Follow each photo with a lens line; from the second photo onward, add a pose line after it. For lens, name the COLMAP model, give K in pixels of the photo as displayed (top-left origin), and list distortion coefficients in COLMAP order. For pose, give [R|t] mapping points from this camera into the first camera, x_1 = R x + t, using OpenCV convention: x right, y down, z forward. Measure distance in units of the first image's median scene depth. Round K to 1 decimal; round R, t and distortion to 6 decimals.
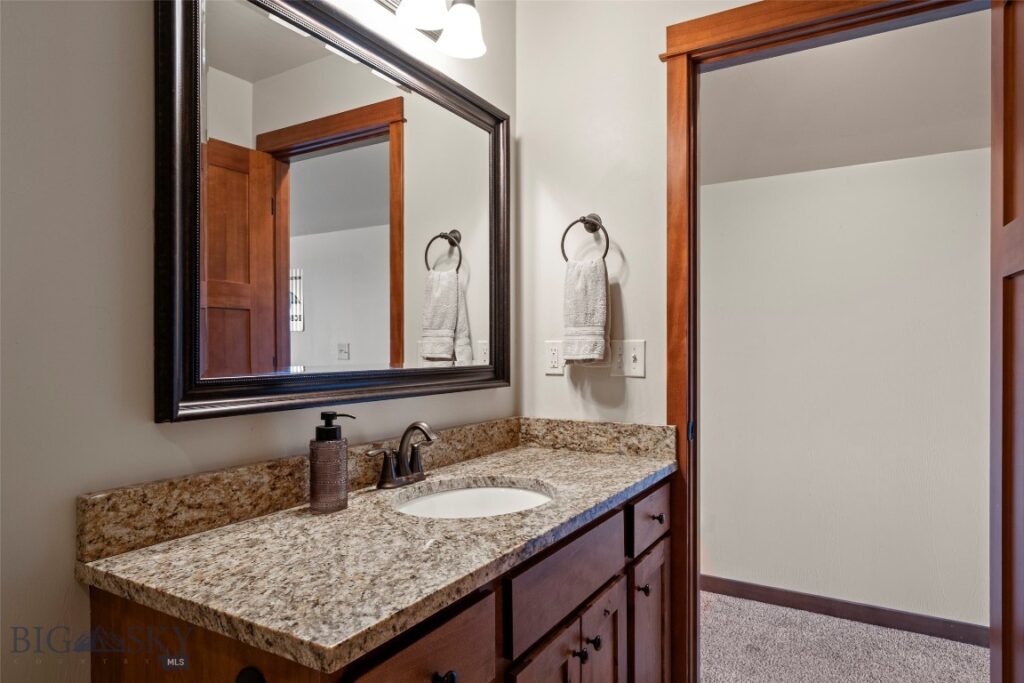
lens RADIAL K [[616.8, 0, 510.6], [0, 616.8, 347.9], [0, 0, 1]] dist [-0.036170, -0.001715]
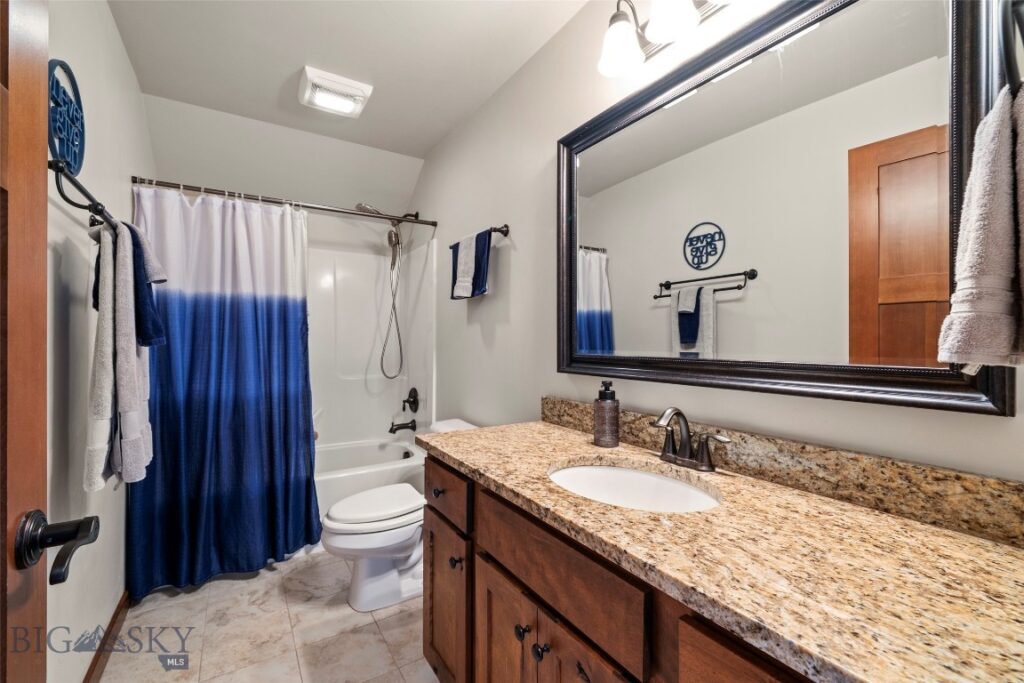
lens RADIAL K [[426.2, 0, 509.8], [0, 426.2, 340.0], [0, 0, 1]] dist [-0.004859, -0.000145]
pose [[-0.442731, 0.002280, -0.896651, 0.764097], [-0.000881, 0.999995, 0.002978, -0.000174], [0.896654, 0.002109, -0.442727, 1.276861]]
